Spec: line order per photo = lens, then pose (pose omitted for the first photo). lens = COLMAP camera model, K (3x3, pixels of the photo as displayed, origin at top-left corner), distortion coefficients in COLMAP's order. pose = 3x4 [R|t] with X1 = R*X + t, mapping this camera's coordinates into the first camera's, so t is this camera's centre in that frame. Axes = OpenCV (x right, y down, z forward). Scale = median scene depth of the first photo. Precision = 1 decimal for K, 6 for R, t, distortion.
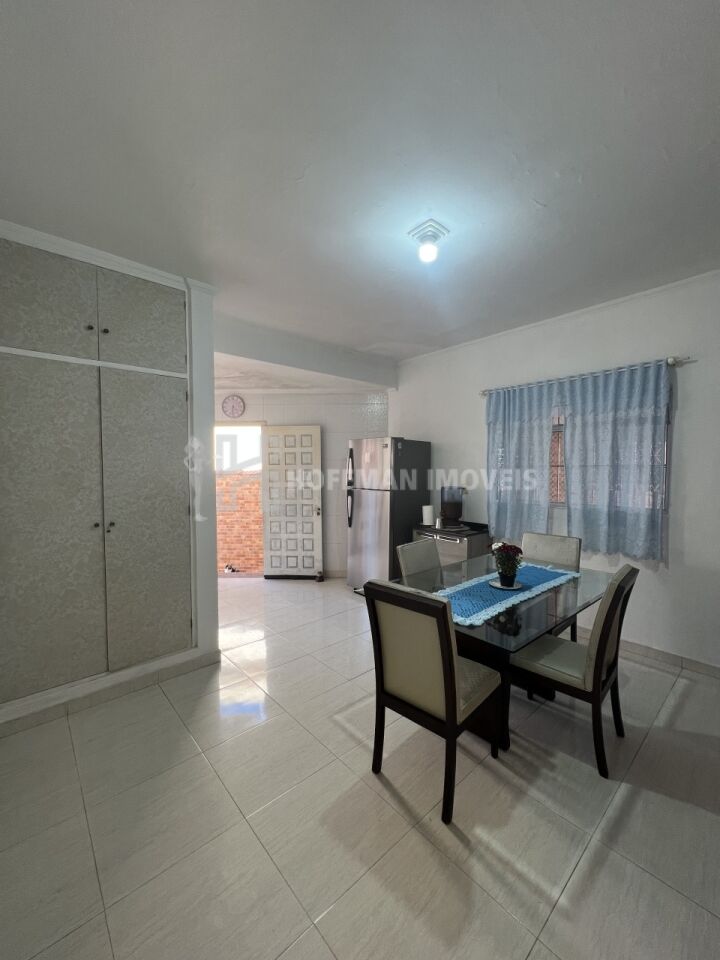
lens RADIAL K [[384.8, 0, 357.0], [0, 384.8, 479.8], [0, 0, 1]] dist [0.001314, 0.000529]
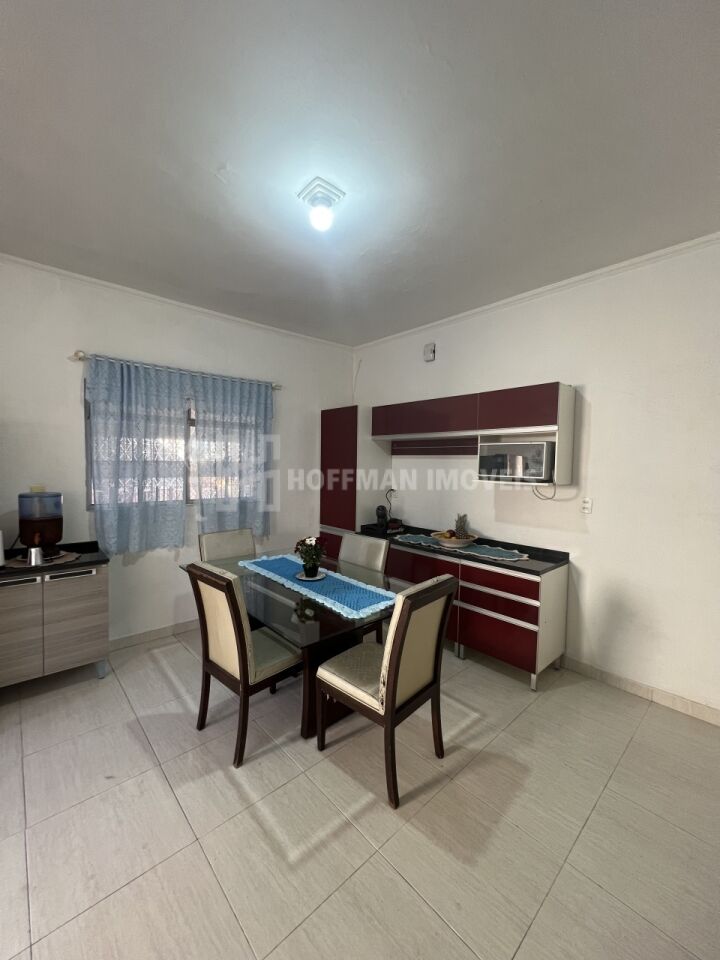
lens RADIAL K [[384.8, 0, 356.8], [0, 384.8, 480.1], [0, 0, 1]] dist [0.001314, 0.000529]
pose [[-0.014832, -0.043541, 0.998942, -0.769750], [0.021508, 0.998806, 0.043855, -0.040426], [-0.999659, 0.022136, -0.013878, 1.025918]]
